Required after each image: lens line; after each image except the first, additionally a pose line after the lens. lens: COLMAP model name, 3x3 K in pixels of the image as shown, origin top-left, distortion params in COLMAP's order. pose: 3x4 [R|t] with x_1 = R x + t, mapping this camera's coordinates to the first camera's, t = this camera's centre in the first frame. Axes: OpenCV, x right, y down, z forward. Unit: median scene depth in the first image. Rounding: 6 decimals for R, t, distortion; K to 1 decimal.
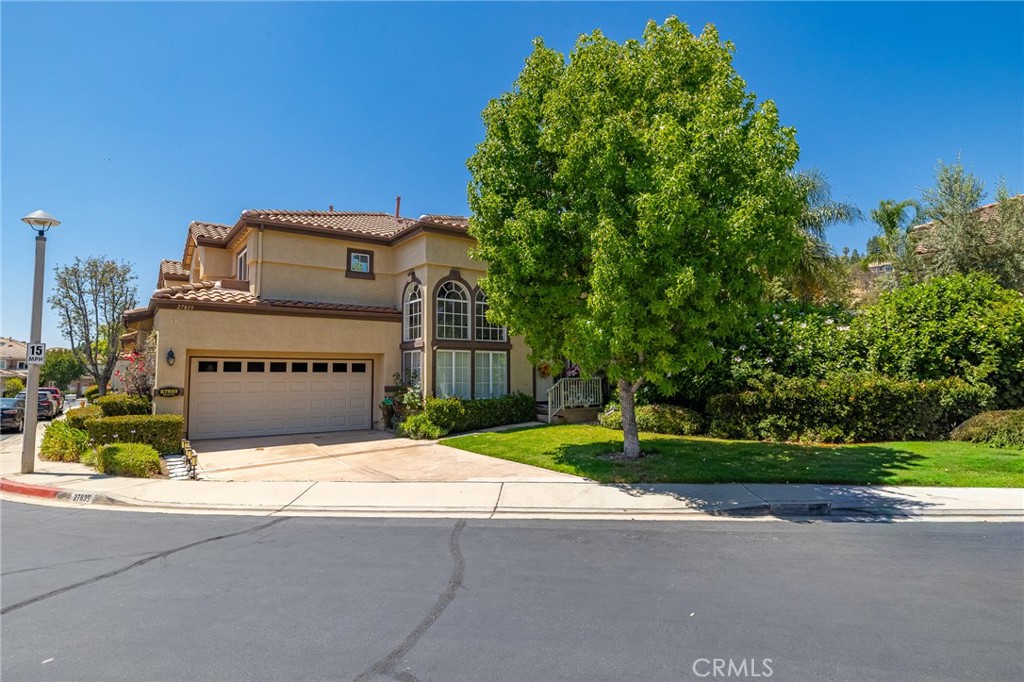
lens RADIAL K [[551.2, 0, 509.9], [0, 551.2, 329.6], [0, 0, 1]] dist [-0.013032, -0.000132]
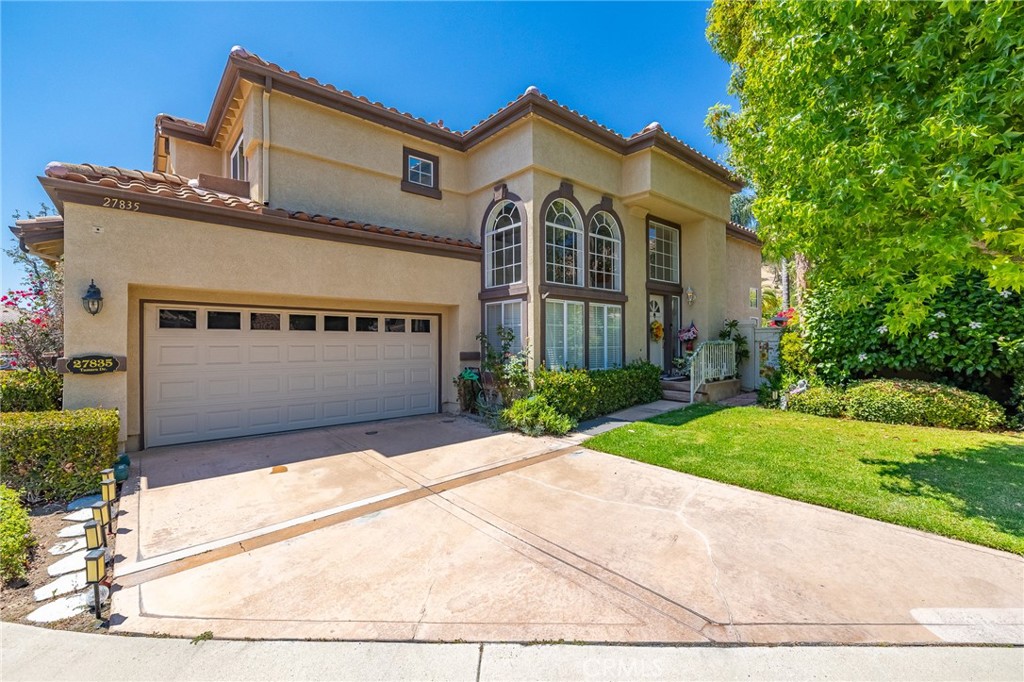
lens RADIAL K [[432.4, 0, 509.5], [0, 432.4, 340.2], [0, 0, 1]] dist [0.000003, 0.000179]
pose [[0.996199, 0.002728, 0.087059, -0.220082], [-0.009478, 0.996970, 0.077213, 0.046012], [-0.086584, -0.077744, 0.993206, 0.468090]]
